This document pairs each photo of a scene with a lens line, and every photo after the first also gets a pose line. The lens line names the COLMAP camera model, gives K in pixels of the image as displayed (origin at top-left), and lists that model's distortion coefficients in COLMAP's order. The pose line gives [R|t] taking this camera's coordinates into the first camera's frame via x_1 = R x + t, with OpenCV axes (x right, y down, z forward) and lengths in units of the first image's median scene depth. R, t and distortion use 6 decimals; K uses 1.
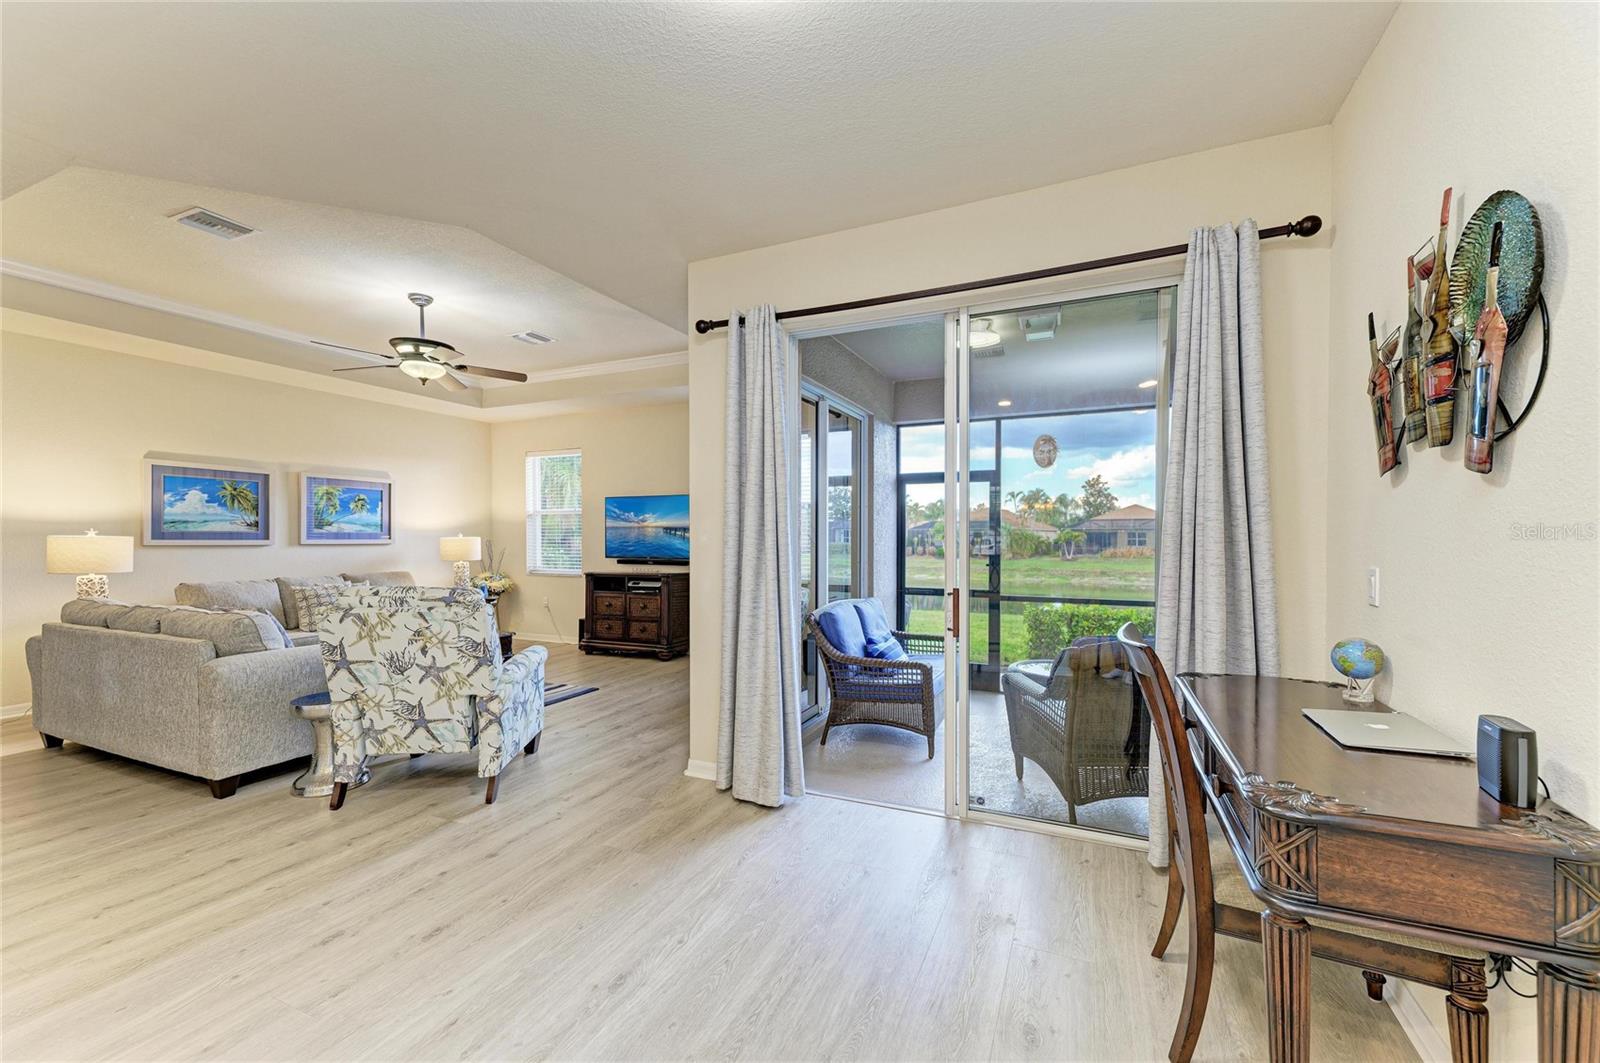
lens RADIAL K [[639.2, 0, 810.4], [0, 639.2, 540.5], [0, 0, 1]] dist [0.027611, -0.008919]
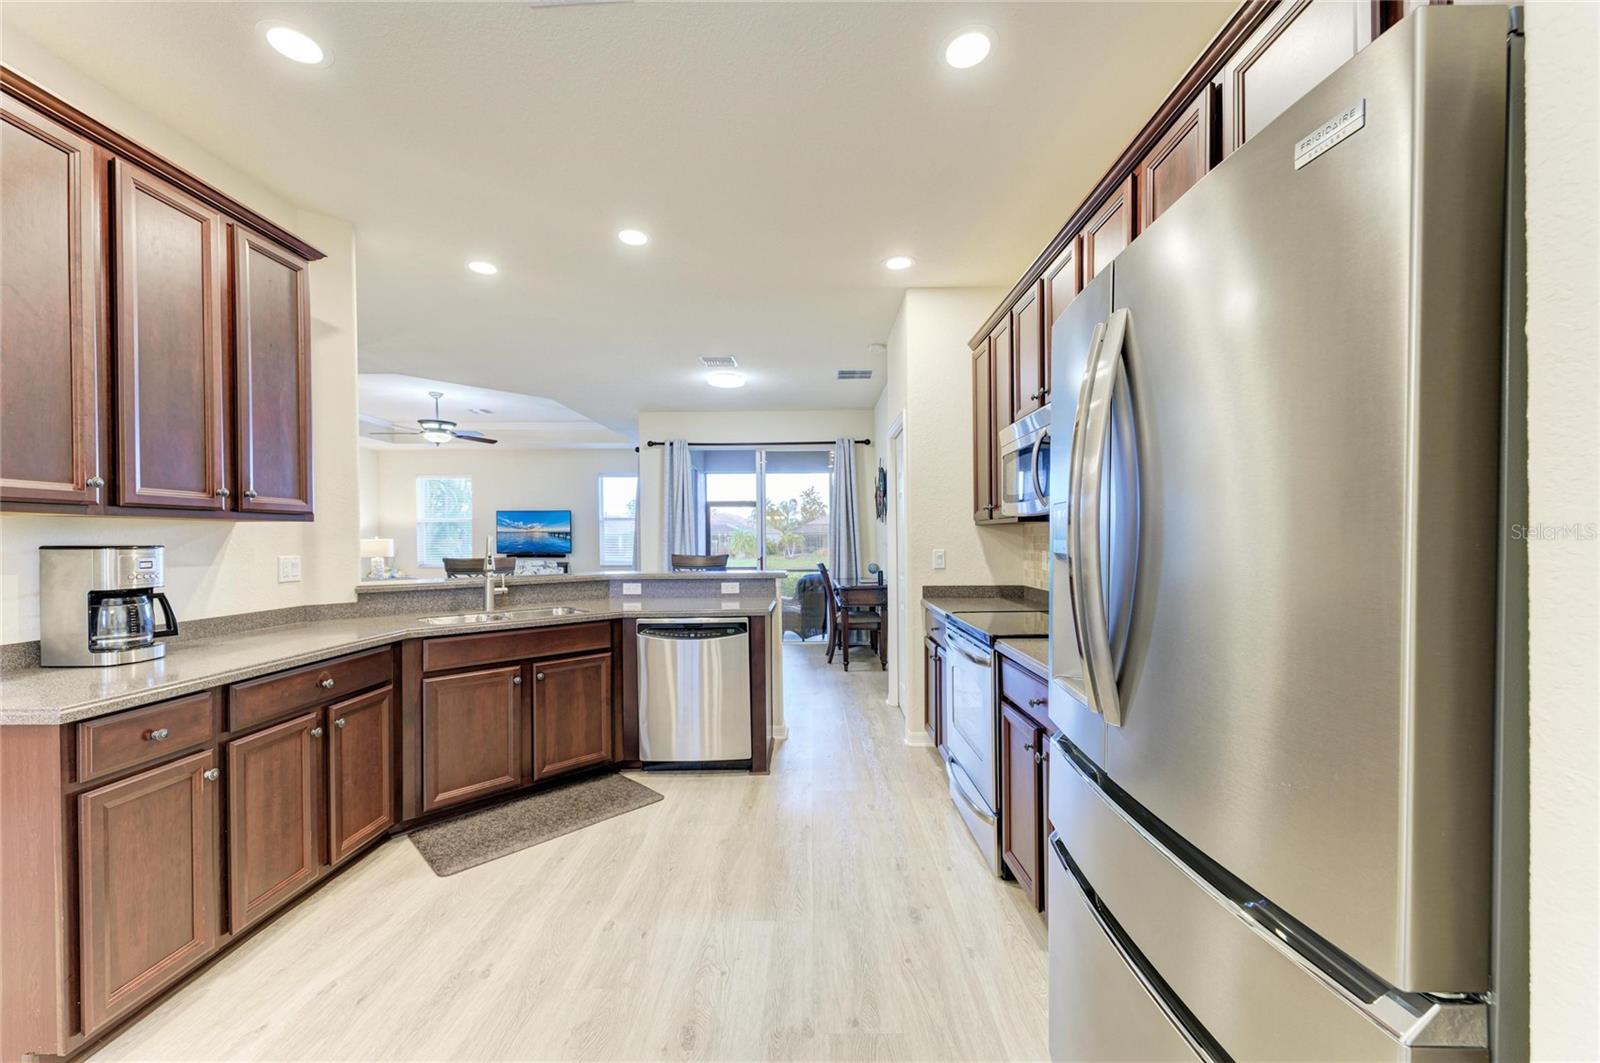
lens RADIAL K [[626.6, 0, 808.3], [0, 626.6, 543.8], [0, 0, 1]] dist [0.022954, -0.007101]
pose [[0.915851, -0.008024, 0.401439, -0.291943], [0.007662, 0.999968, 0.002507, 0.008854], [-0.401446, 0.000780, 0.915883, -0.660303]]
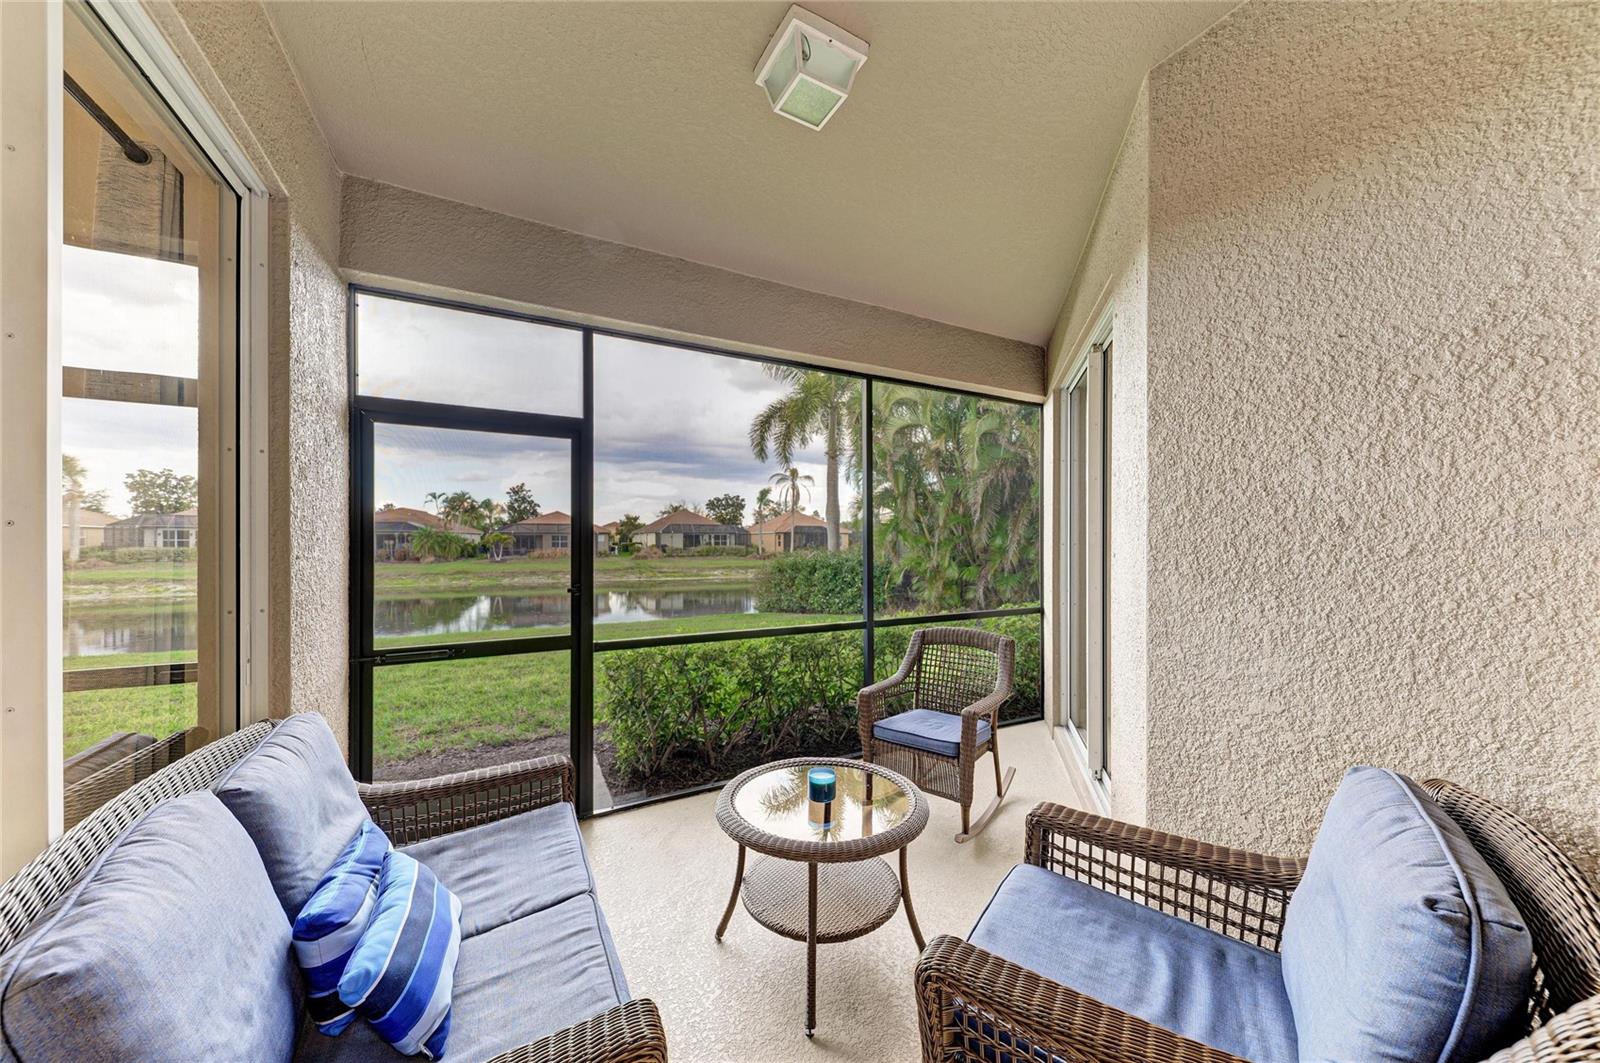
lens RADIAL K [[551.6, 0, 807.8], [0, 551.6, 542.0], [0, 0, 1]] dist [0.021854, -0.007519]
pose [[0.613770, -0.000815, 0.789484, 0.024931], [0.001727, 0.999998, -0.000311, -0.002665], [-0.789483, 0.001554, 0.613771, 0.520834]]
